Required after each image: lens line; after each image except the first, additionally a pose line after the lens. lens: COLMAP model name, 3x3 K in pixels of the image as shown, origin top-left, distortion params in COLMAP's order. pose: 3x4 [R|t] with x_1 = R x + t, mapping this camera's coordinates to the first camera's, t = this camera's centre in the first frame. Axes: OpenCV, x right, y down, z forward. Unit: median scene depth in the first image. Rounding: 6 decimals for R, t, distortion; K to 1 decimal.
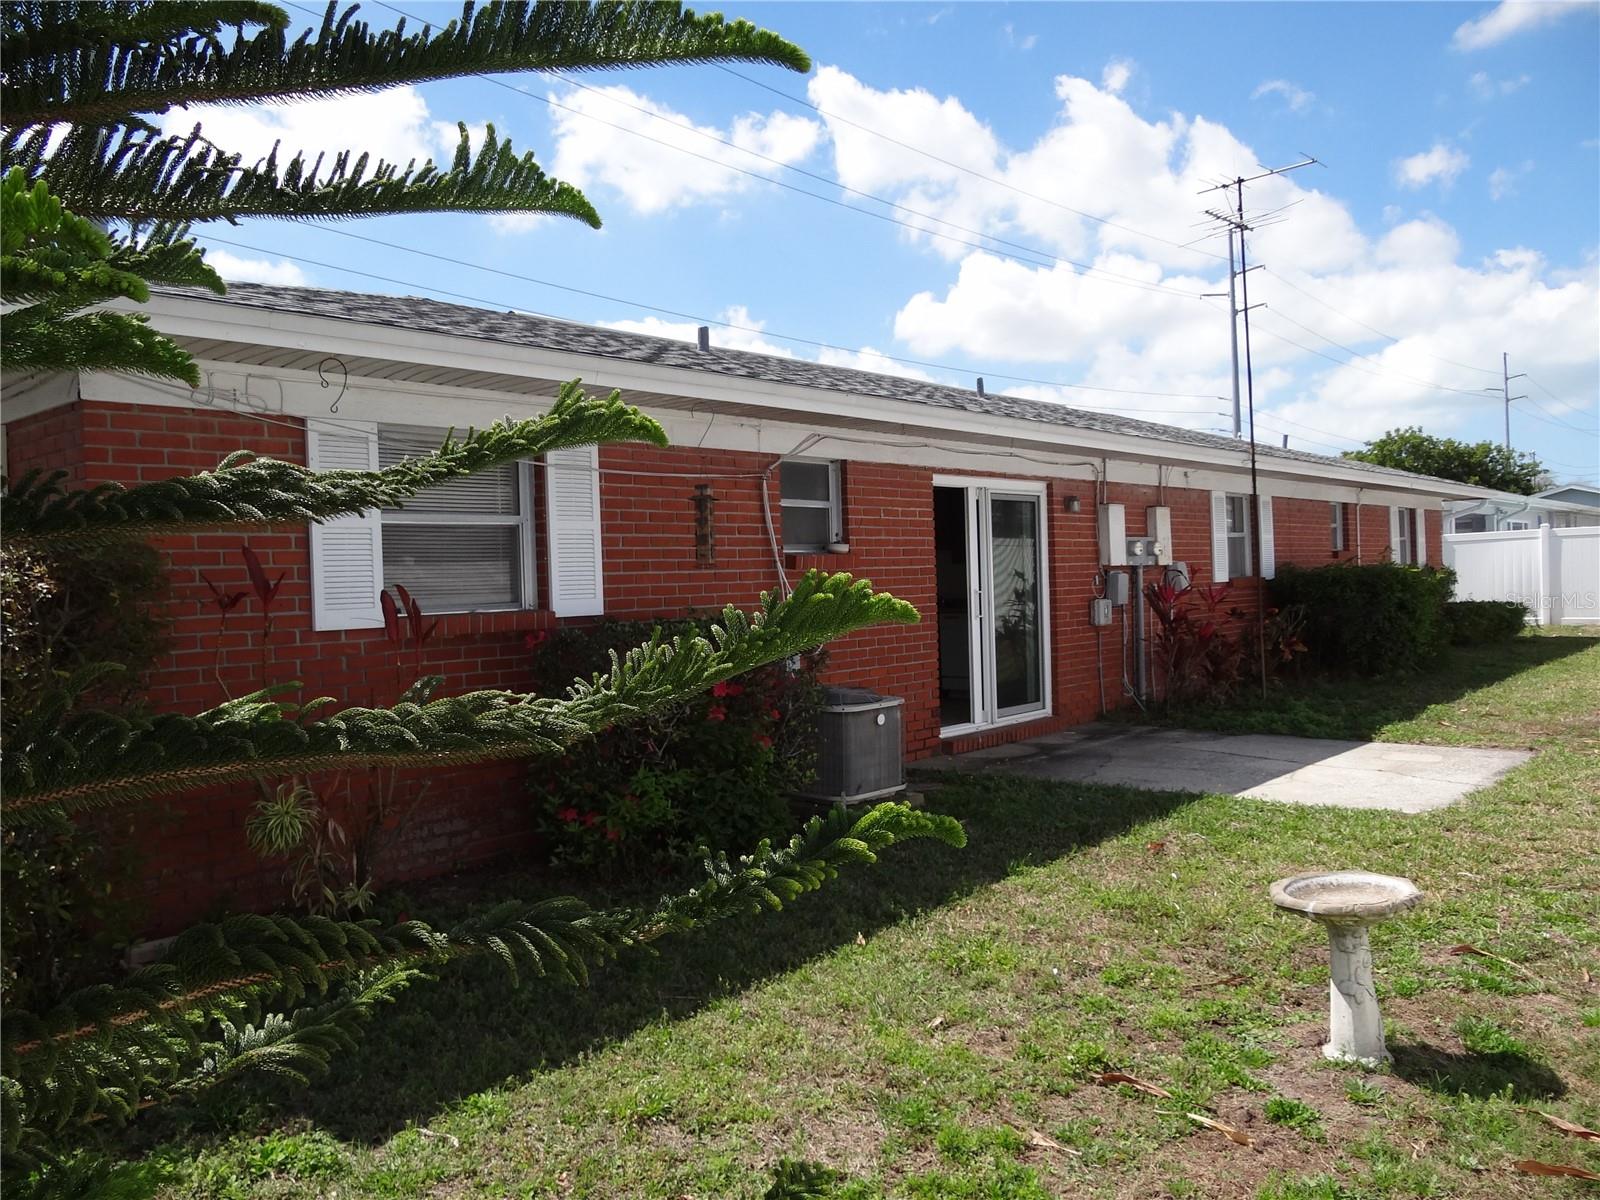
lens RADIAL K [[1250.9, 0, 802.4], [0, 1250.9, 592.2], [0, 0, 1]] dist [-0.009329, 0.005396]
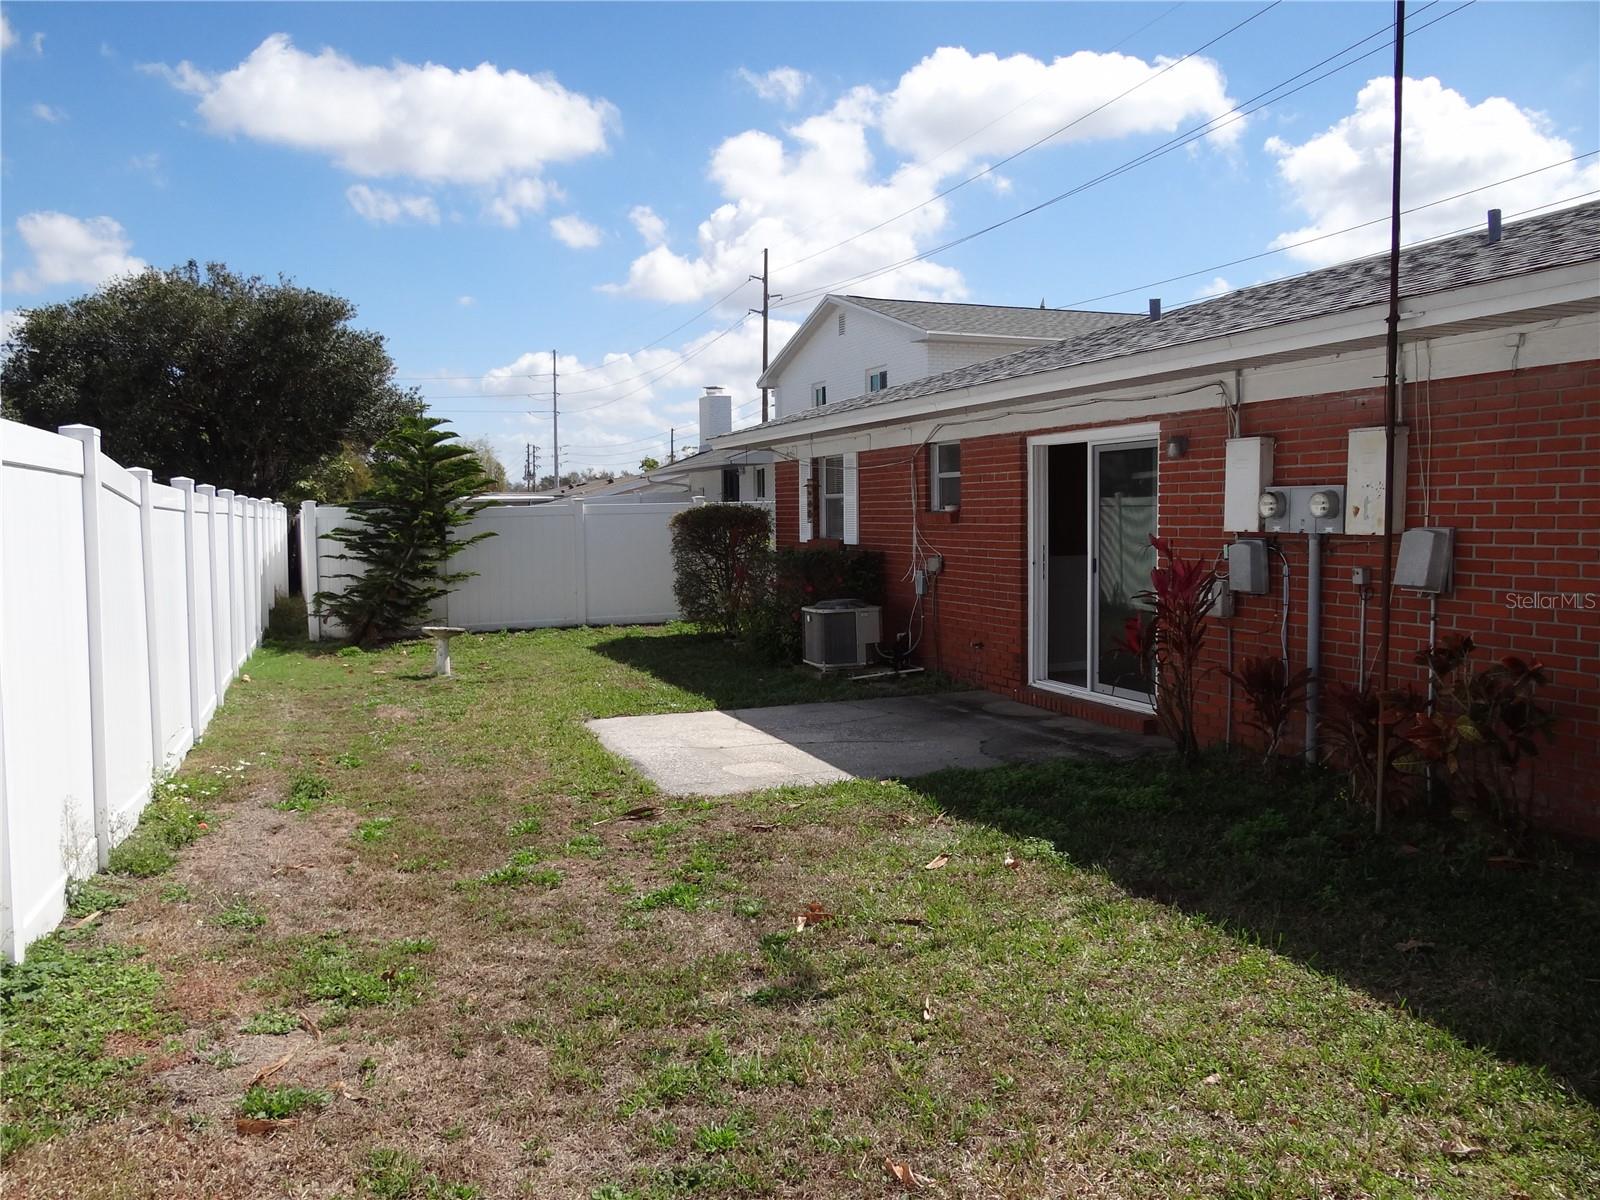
lens RADIAL K [[1250.9, 0, 802.4], [0, 1250.9, 592.2], [0, 0, 1]] dist [-0.009329, 0.005396]
pose [[-0.493516, 0.068659, -0.867023, 0.971681], [-0.012658, 0.996207, 0.086094, -0.044726], [0.869645, 0.053464, -0.490774, 1.166948]]
